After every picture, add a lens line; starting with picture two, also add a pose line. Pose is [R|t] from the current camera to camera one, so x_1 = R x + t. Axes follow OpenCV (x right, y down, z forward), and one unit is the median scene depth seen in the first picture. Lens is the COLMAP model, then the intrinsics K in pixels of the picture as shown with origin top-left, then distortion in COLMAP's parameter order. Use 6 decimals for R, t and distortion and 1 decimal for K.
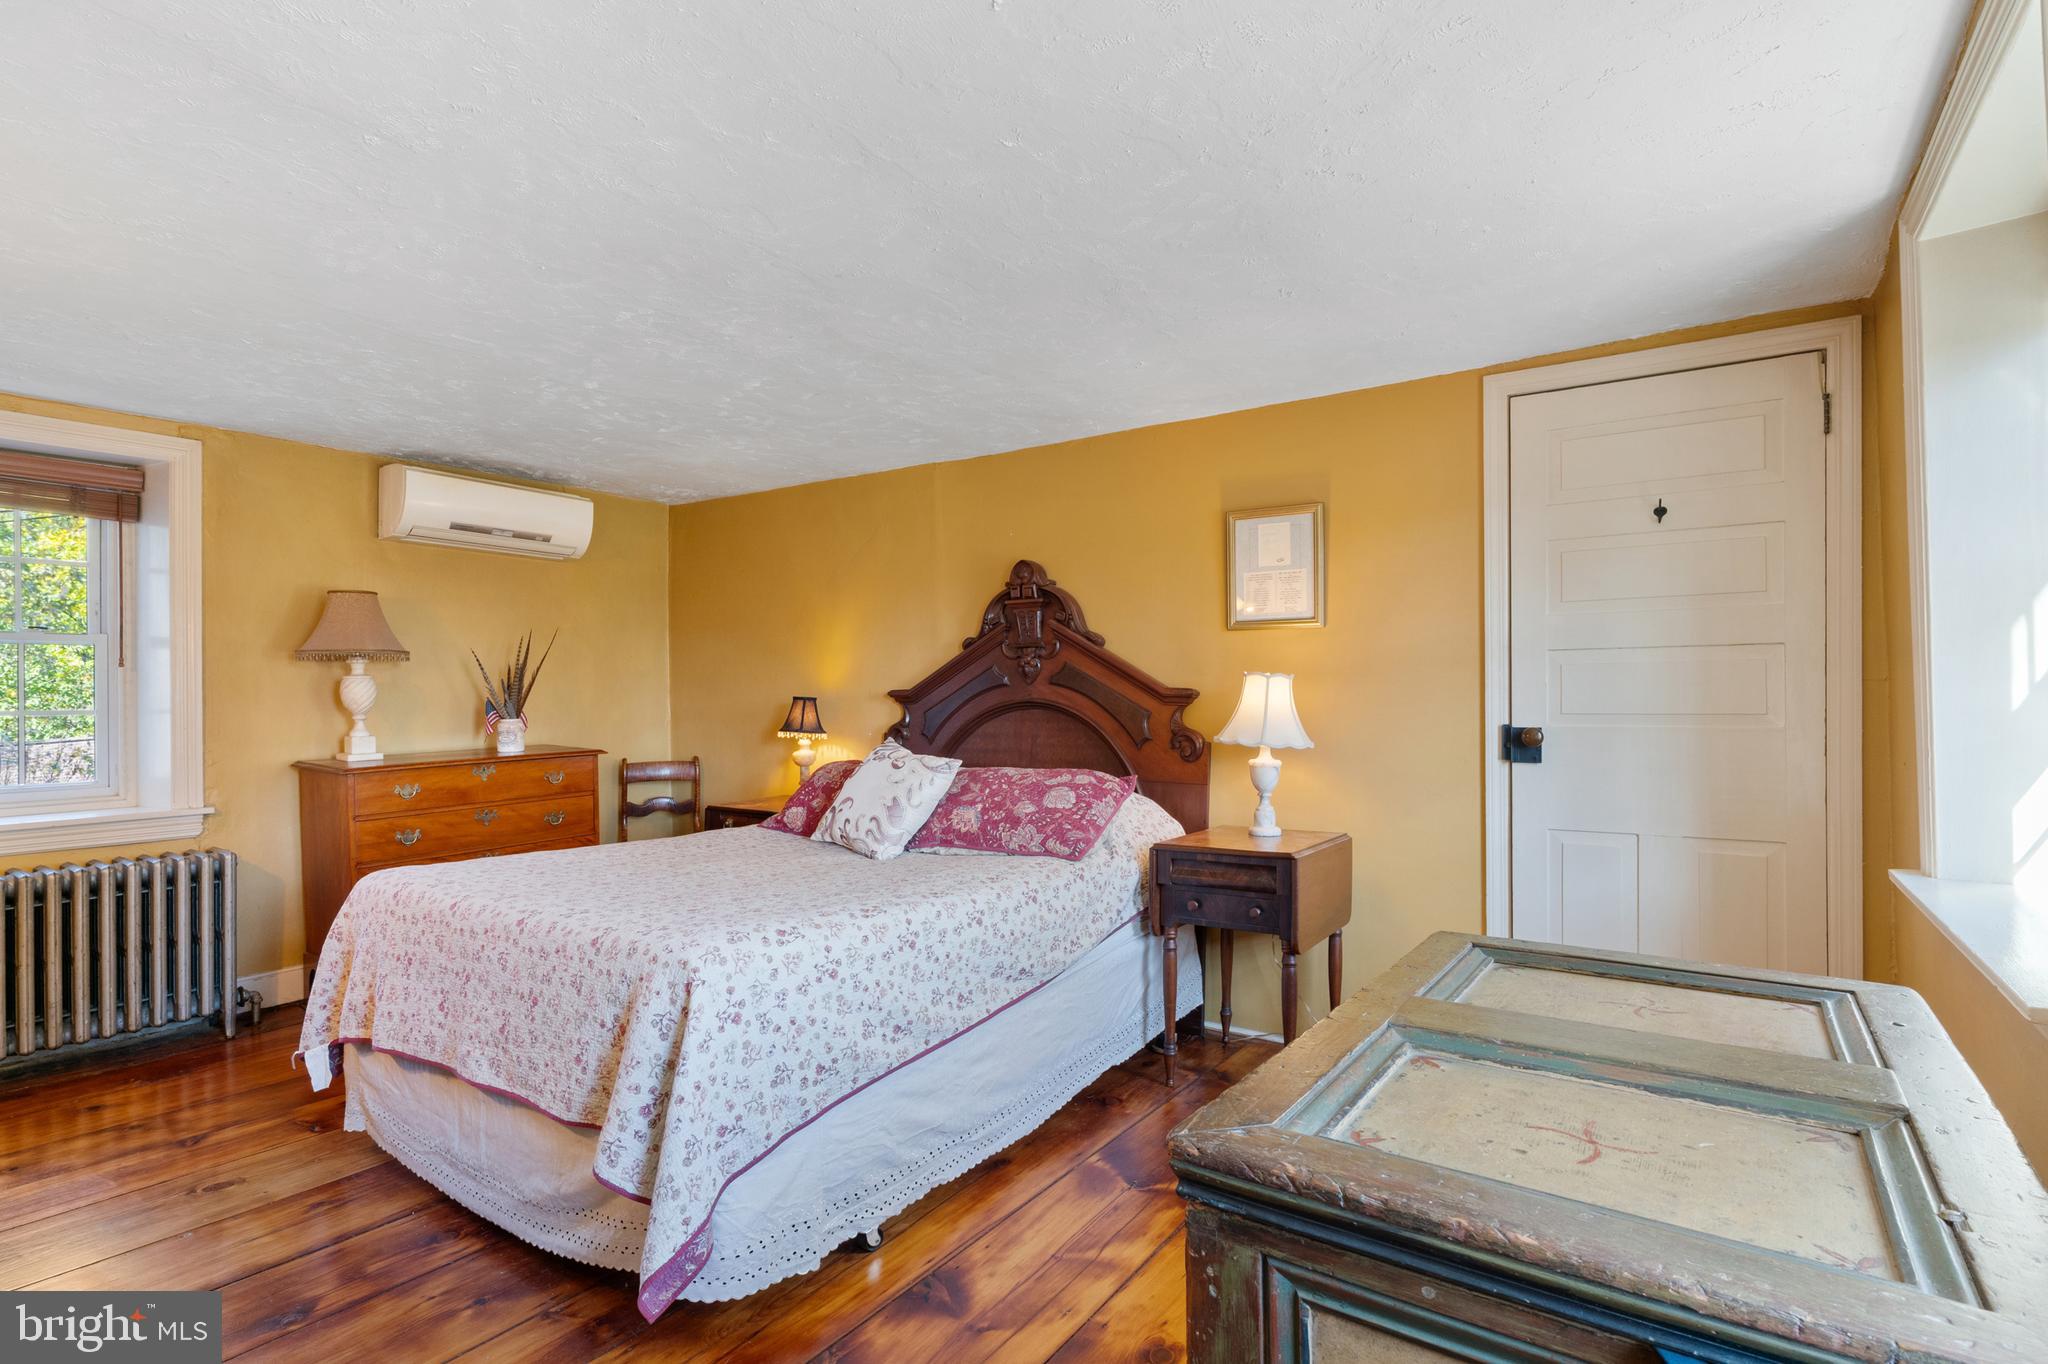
lens RADIAL K [[987.7, 0, 1048.1], [0, 987.7, 702.1], [0, 0, 1]] dist [-0.002857, -0.000487]
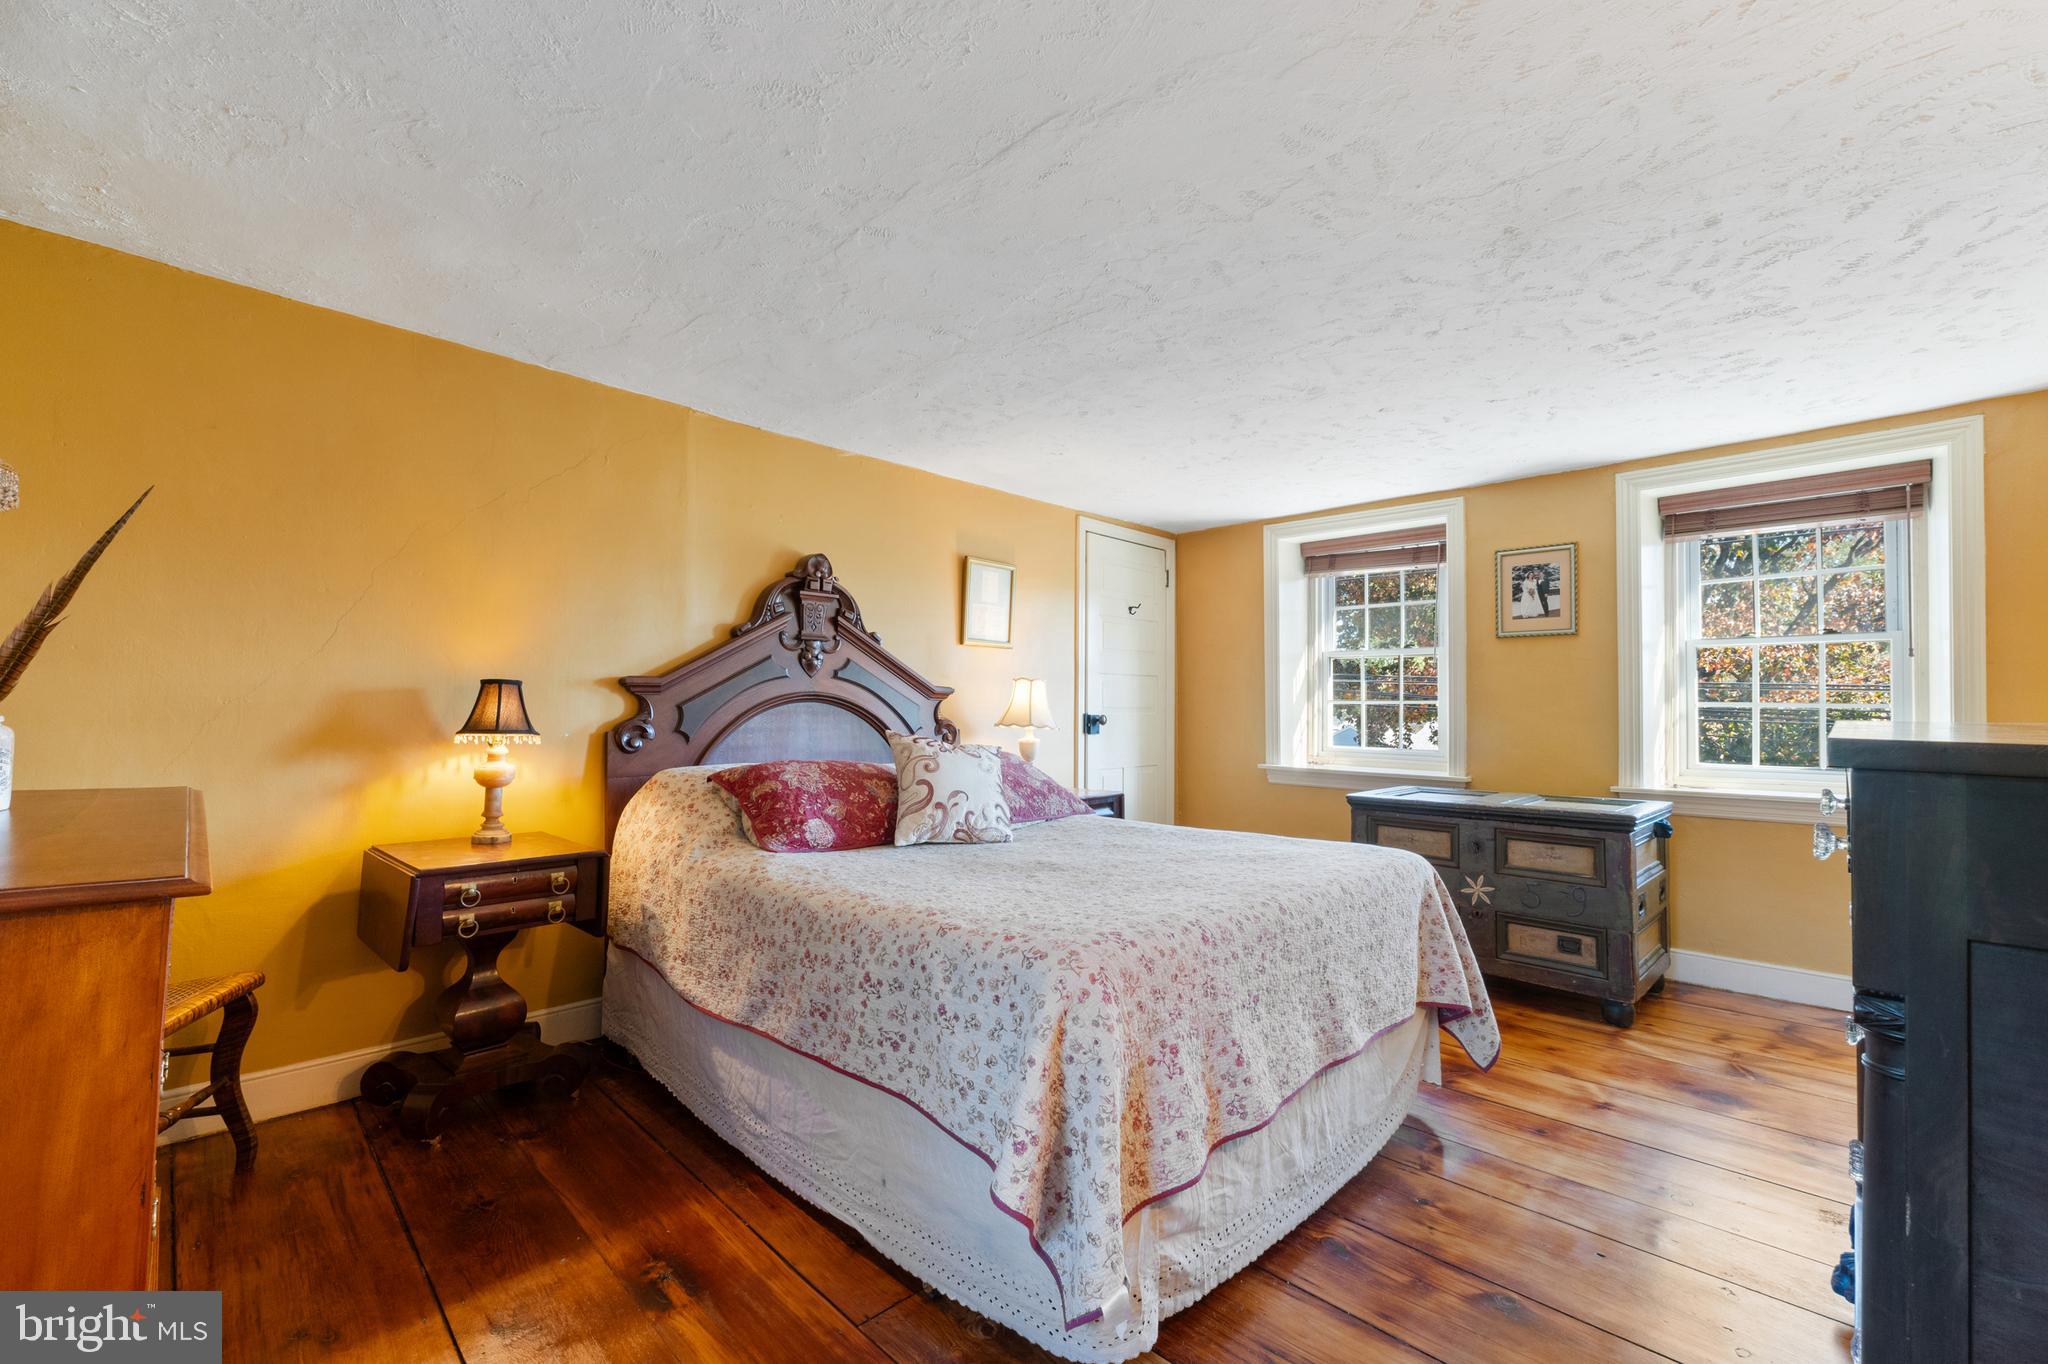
lens RADIAL K [[867.6, 0, 1017.0], [0, 867.6, 688.2], [0, 0, 1]] dist [0.004432, 0.000204]
pose [[0.174750, 0.026012, 0.984269, -1.101880], [-0.007761, 0.999656, -0.025041, 0.018013], [-0.984582, -0.003263, 0.174892, 0.842214]]
